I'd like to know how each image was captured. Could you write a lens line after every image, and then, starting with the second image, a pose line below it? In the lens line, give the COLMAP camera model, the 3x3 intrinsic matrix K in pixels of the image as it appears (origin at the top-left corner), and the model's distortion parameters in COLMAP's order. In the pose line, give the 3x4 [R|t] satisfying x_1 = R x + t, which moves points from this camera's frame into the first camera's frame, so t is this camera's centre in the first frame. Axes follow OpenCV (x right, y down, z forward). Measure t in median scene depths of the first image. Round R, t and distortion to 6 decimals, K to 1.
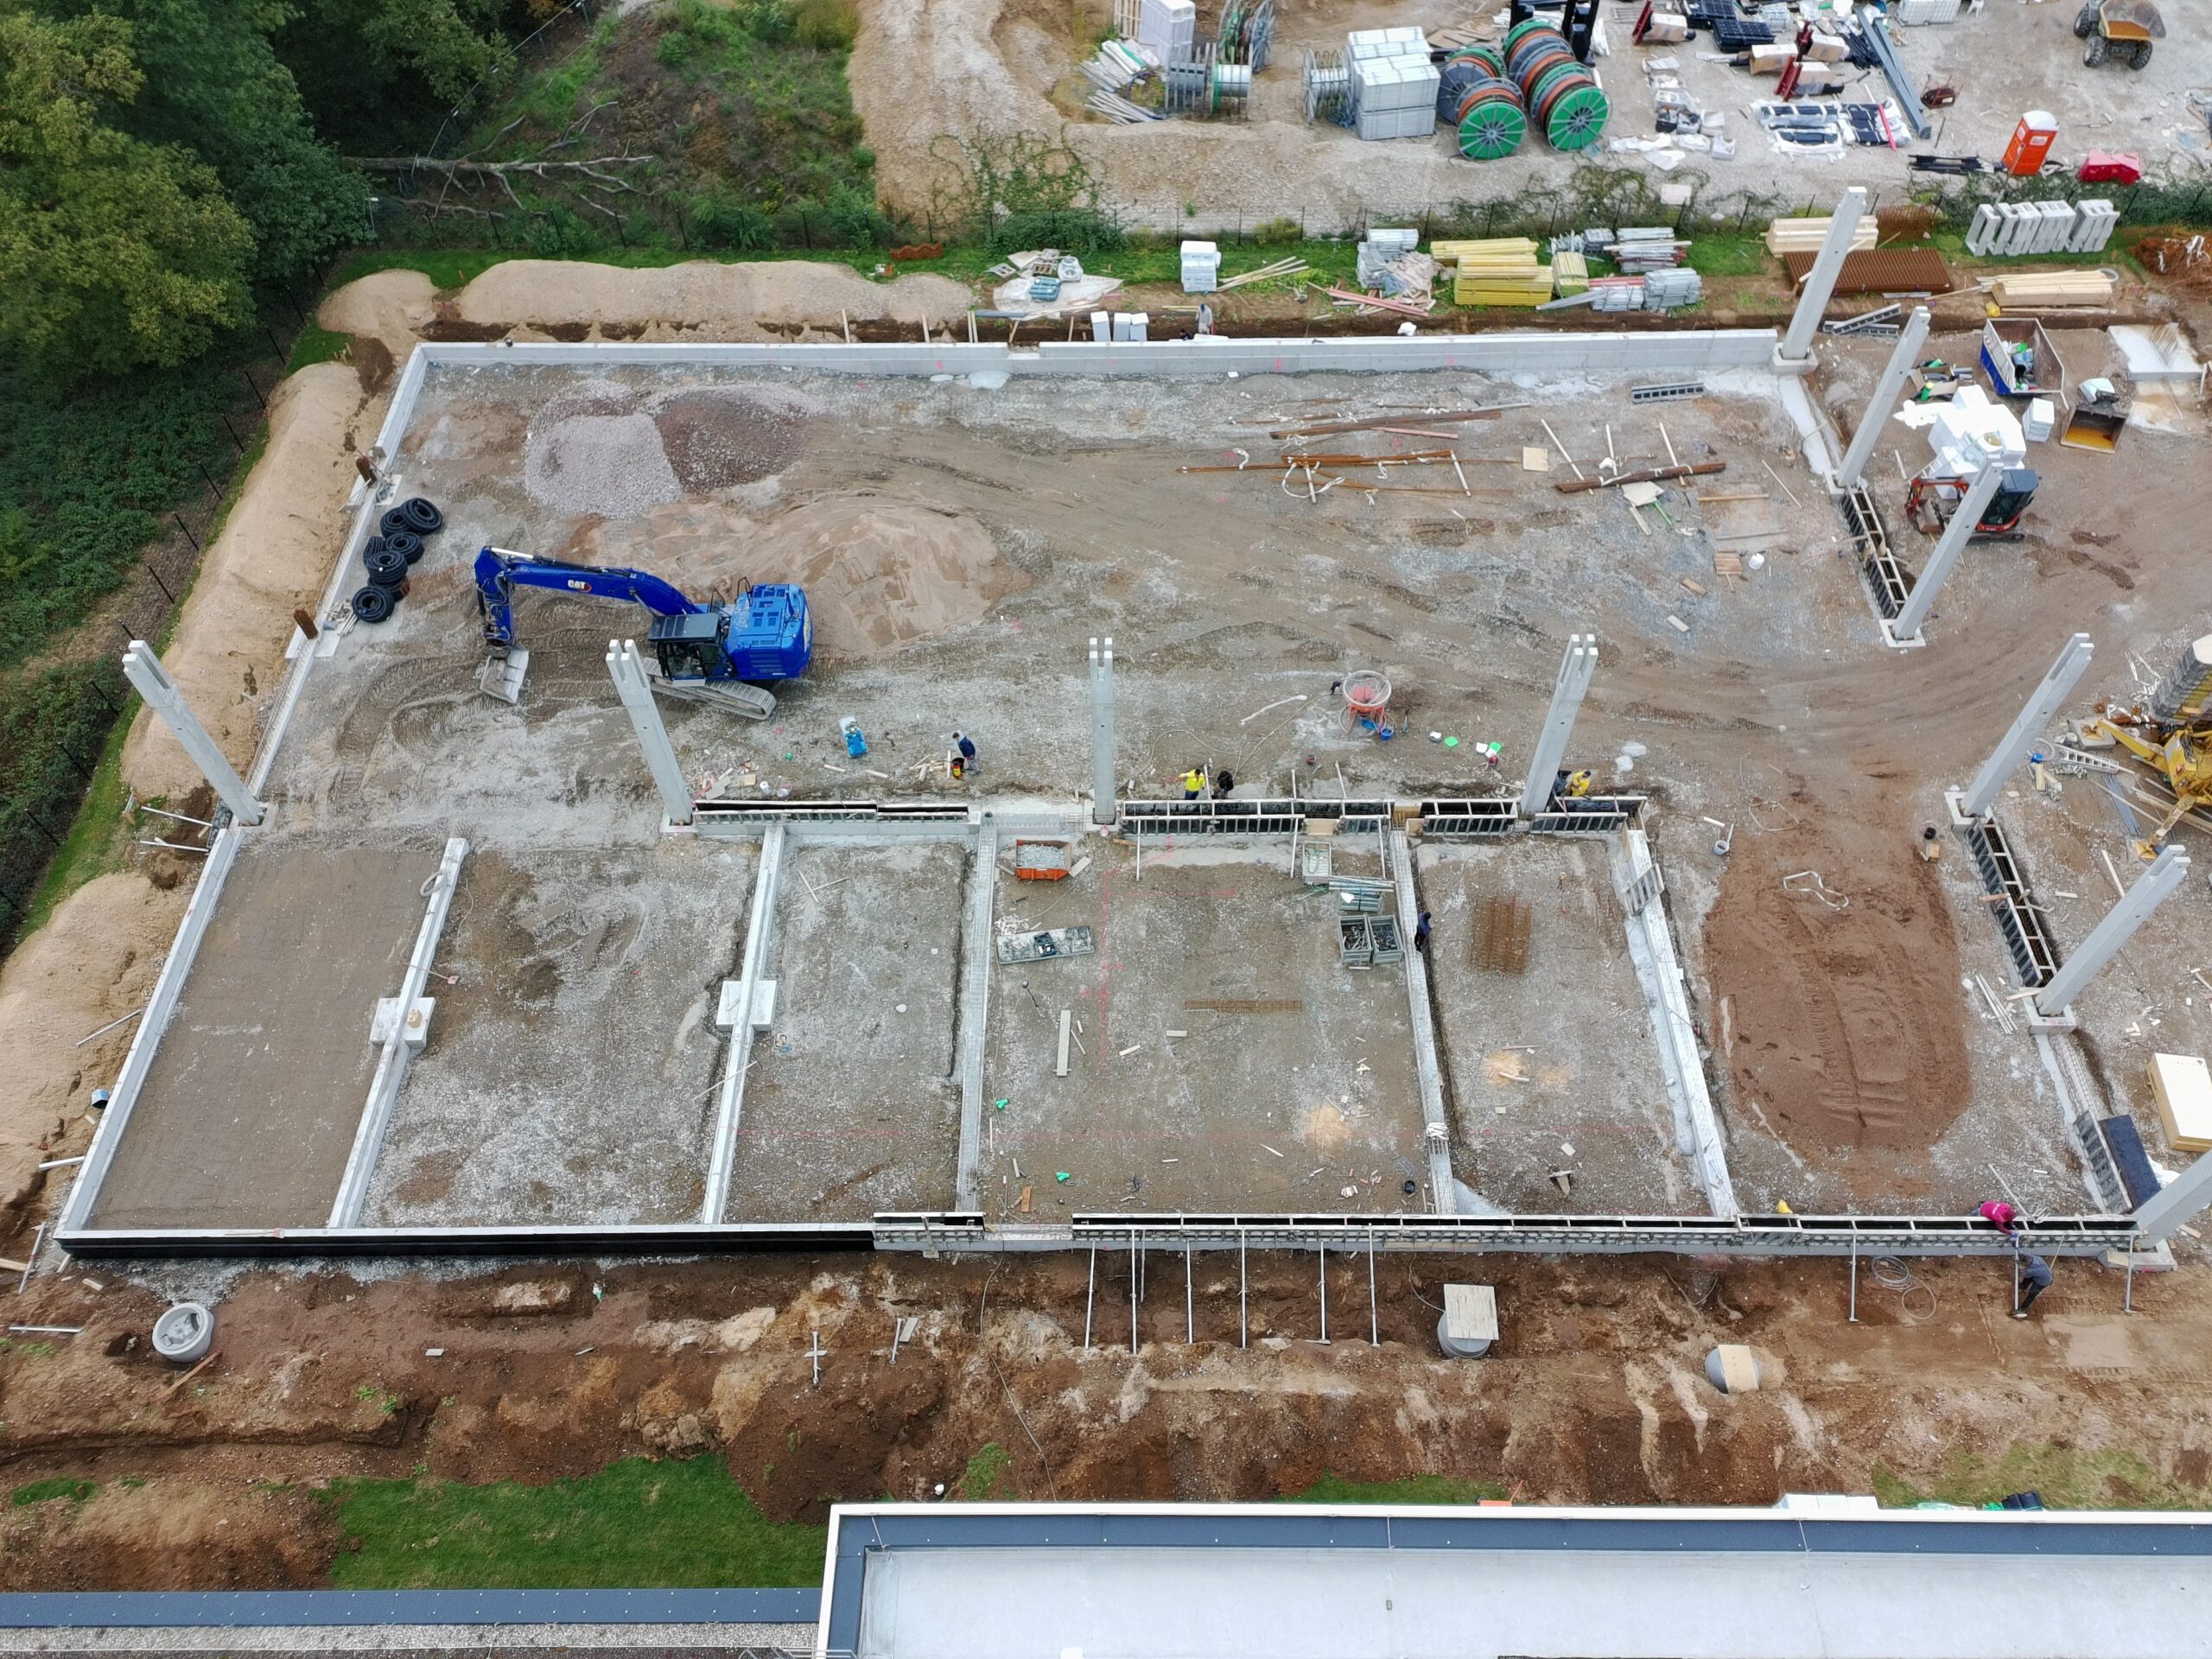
lens RADIAL K [[1629.0, 0, 1107.0], [0, 1629.0, 814.0], [0, 0, 1]] dist [0.071445, -0.063523]
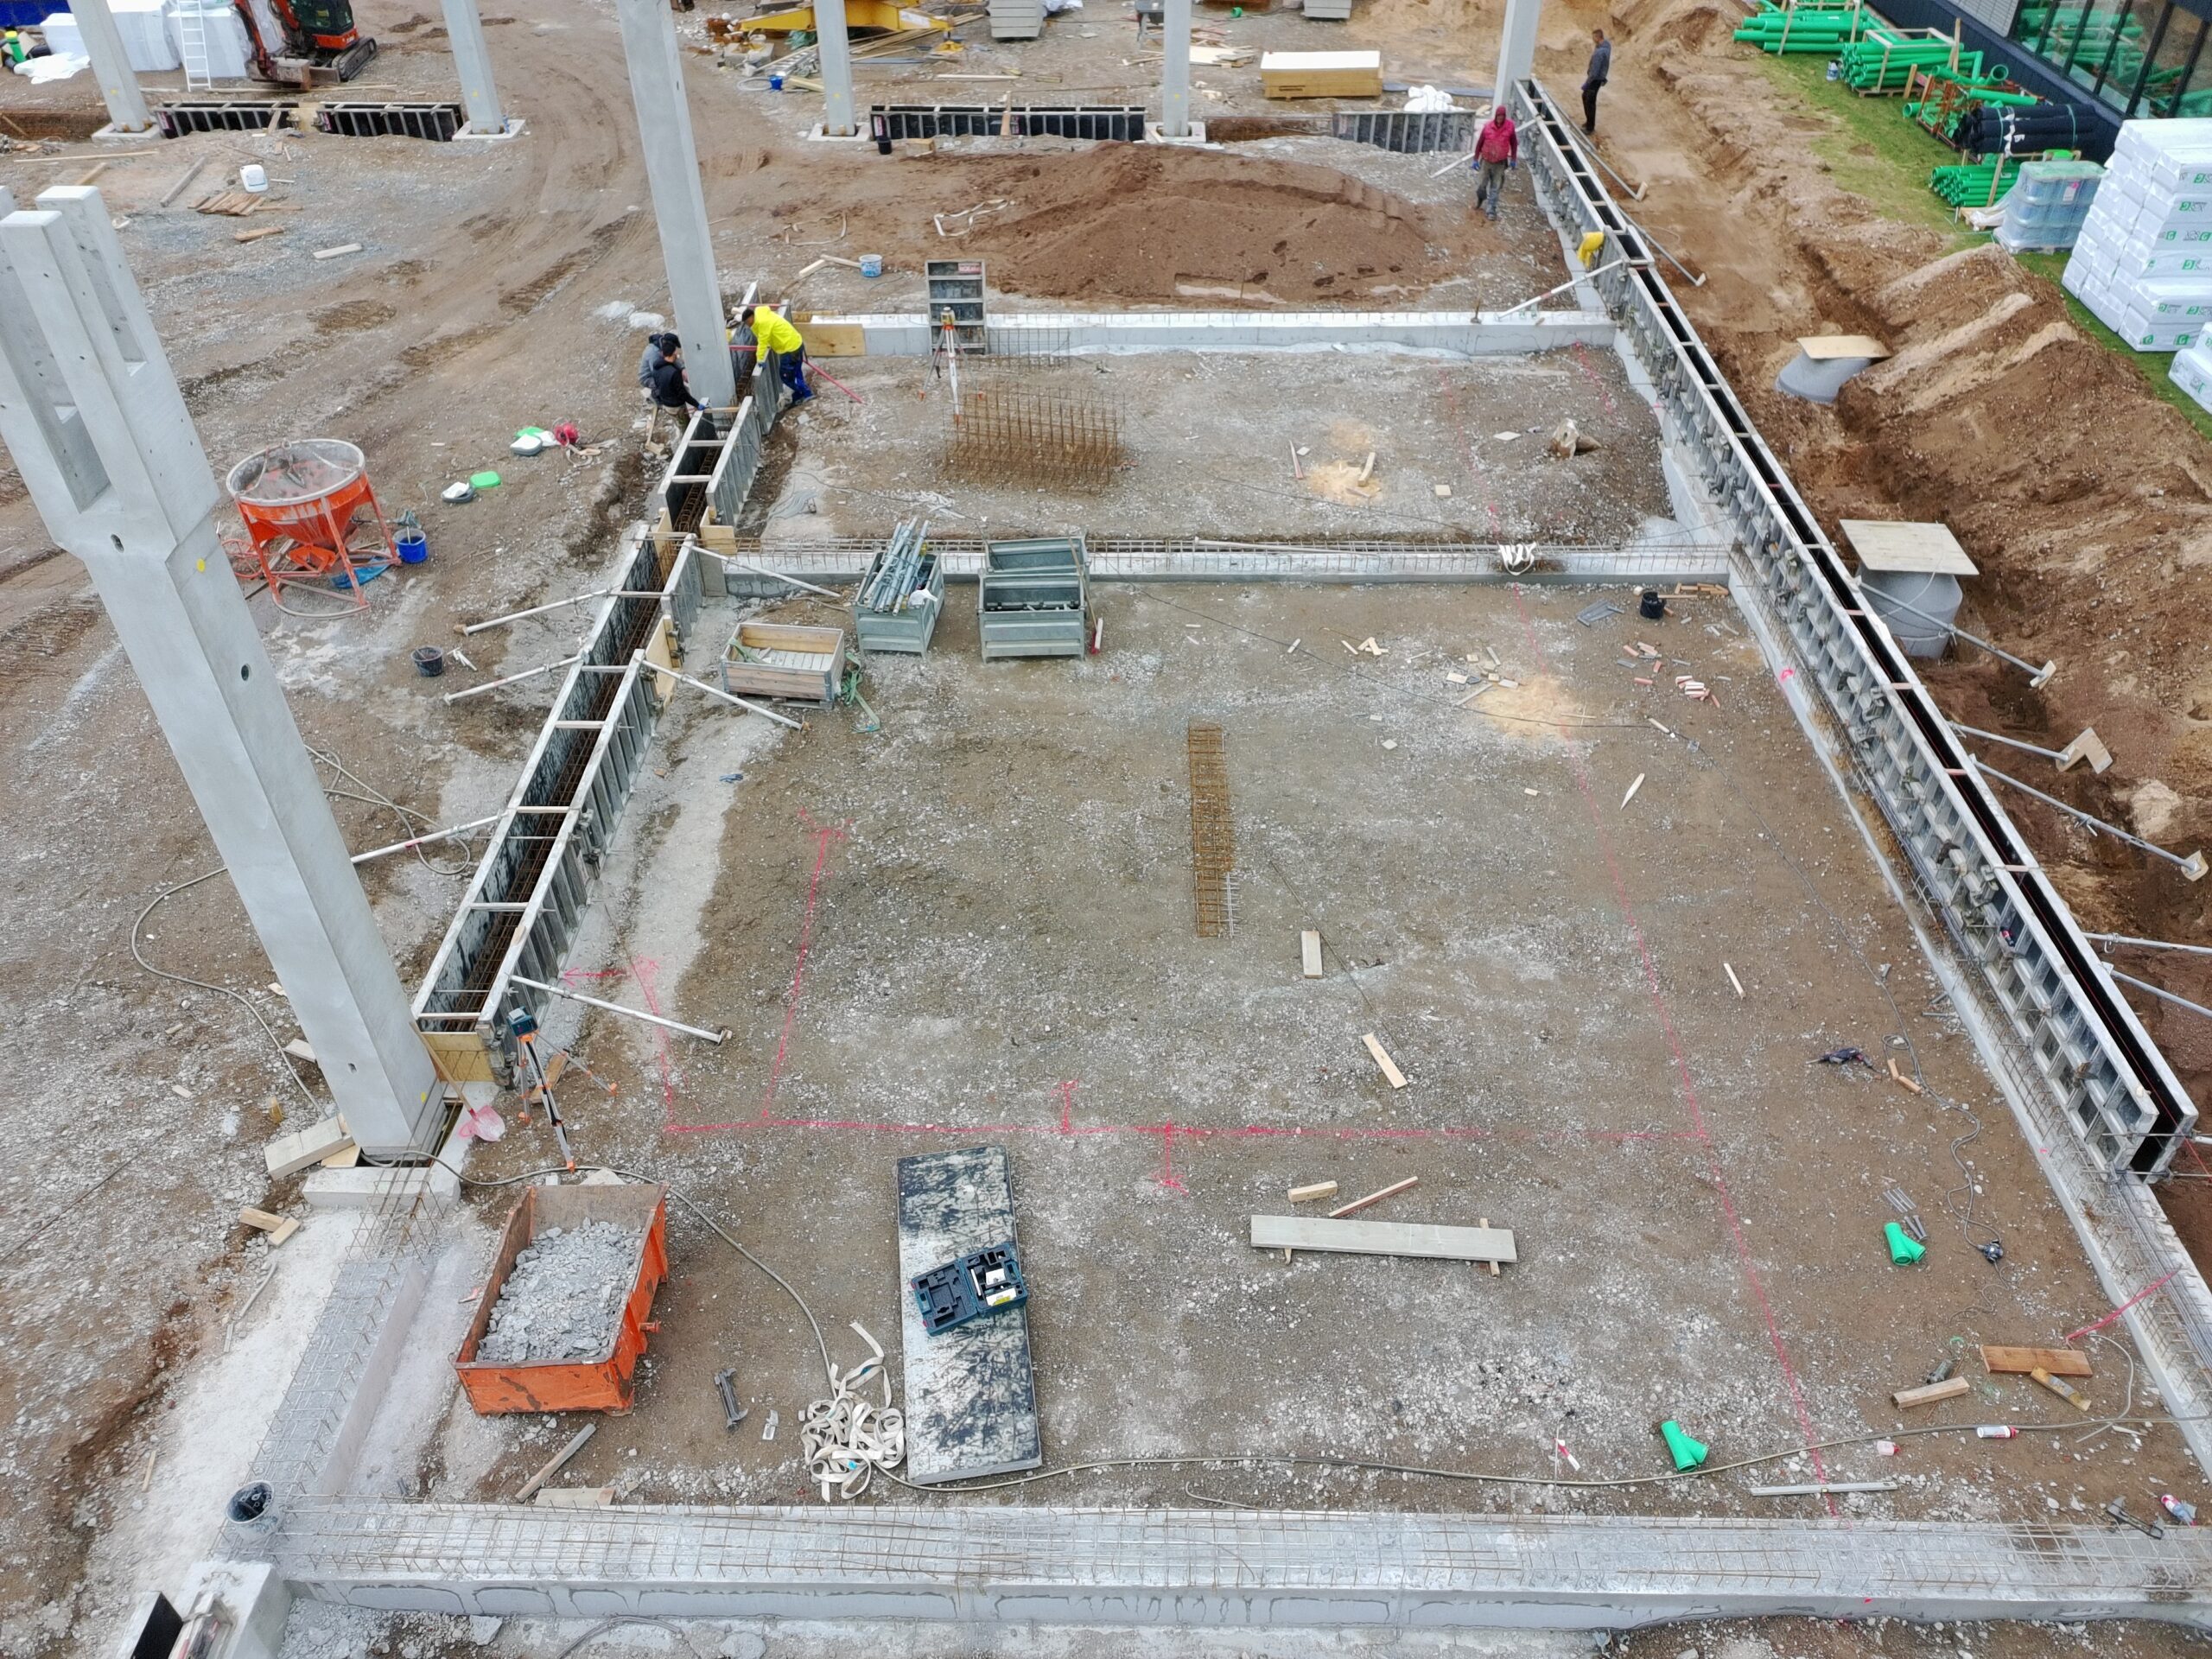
lens RADIAL K [[1629.0, 0, 1114.2], [0, 1629.0, 813.2], [0, 0, 1]] dist [0.071445, -0.063523]
pose [[0.008160, -0.623450, 0.781821, -0.183906], [0.803215, 0.469796, 0.366247, -0.030309], [-0.595633, 0.624982, 0.504598, 0.770595]]
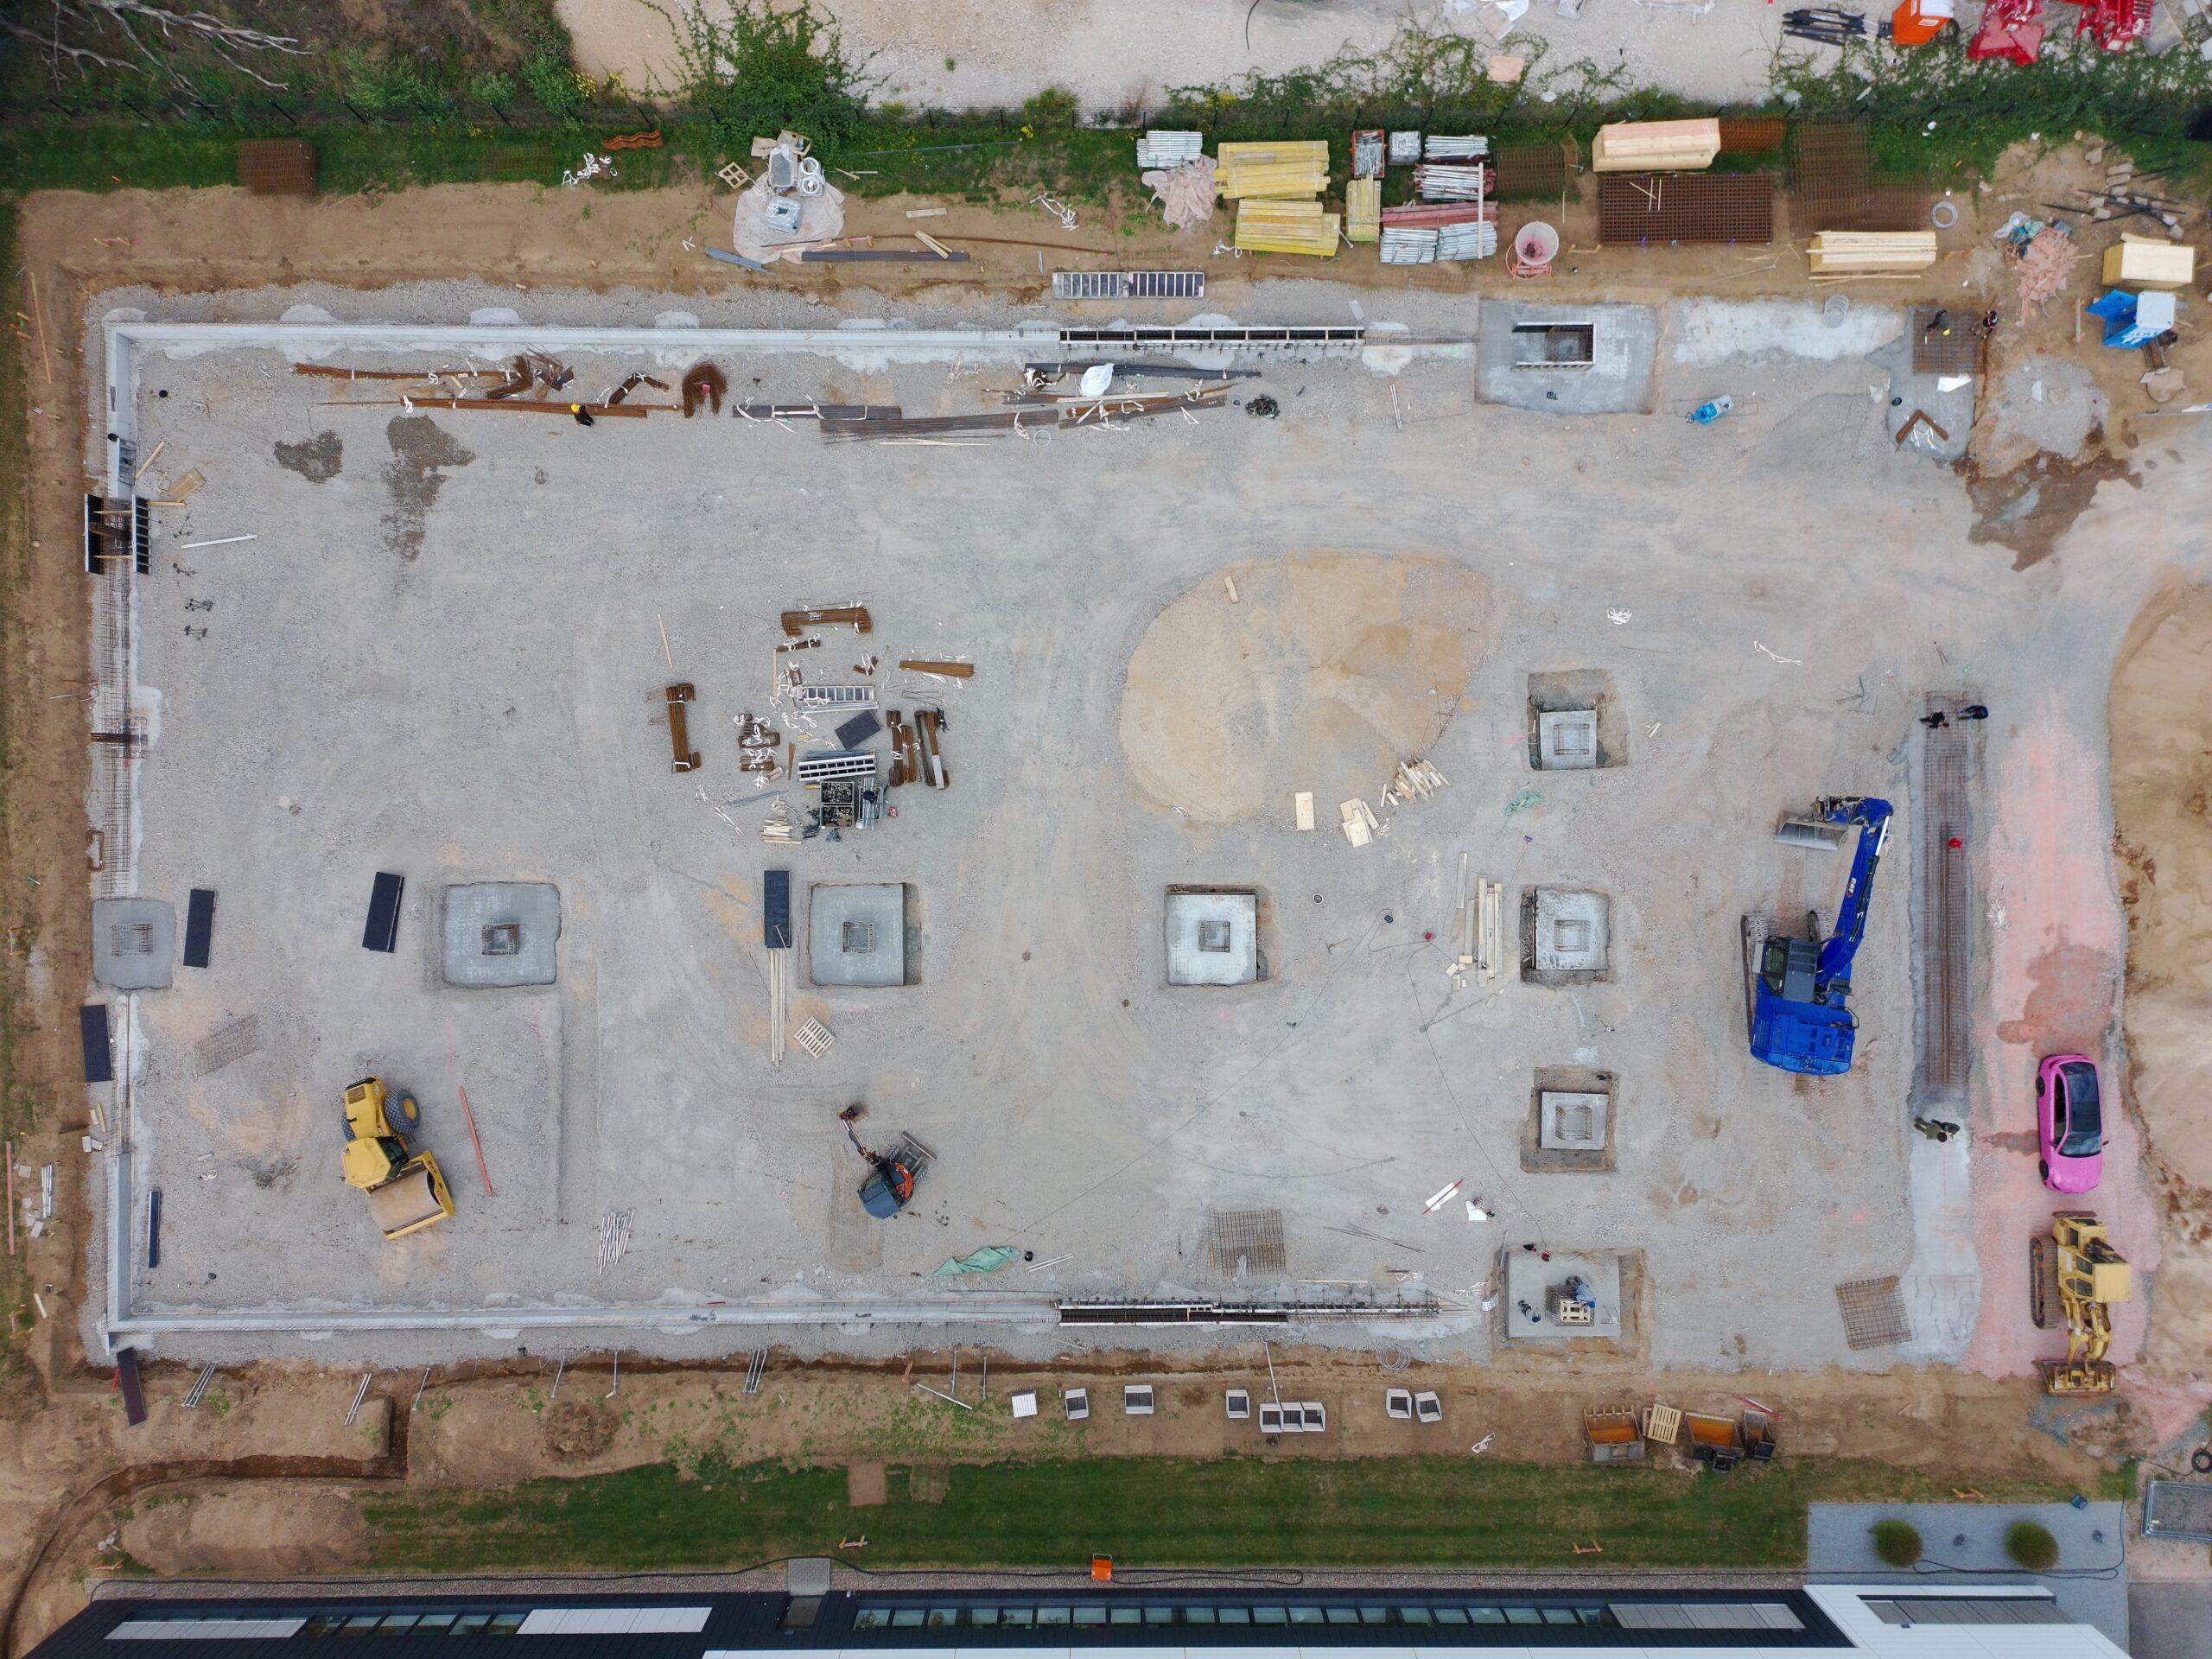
lens RADIAL K [[1629.0, 0, 1112.1], [0, 1629.0, 818.2], [0, 0, 1]] dist [0.071445, -0.063523]
pose [[0.999688, -0.005366, 0.024388, 0.156630], [-0.010311, 0.800807, 0.598834, -0.789468], [-0.022743, -0.598899, 0.800502, 0.103132]]
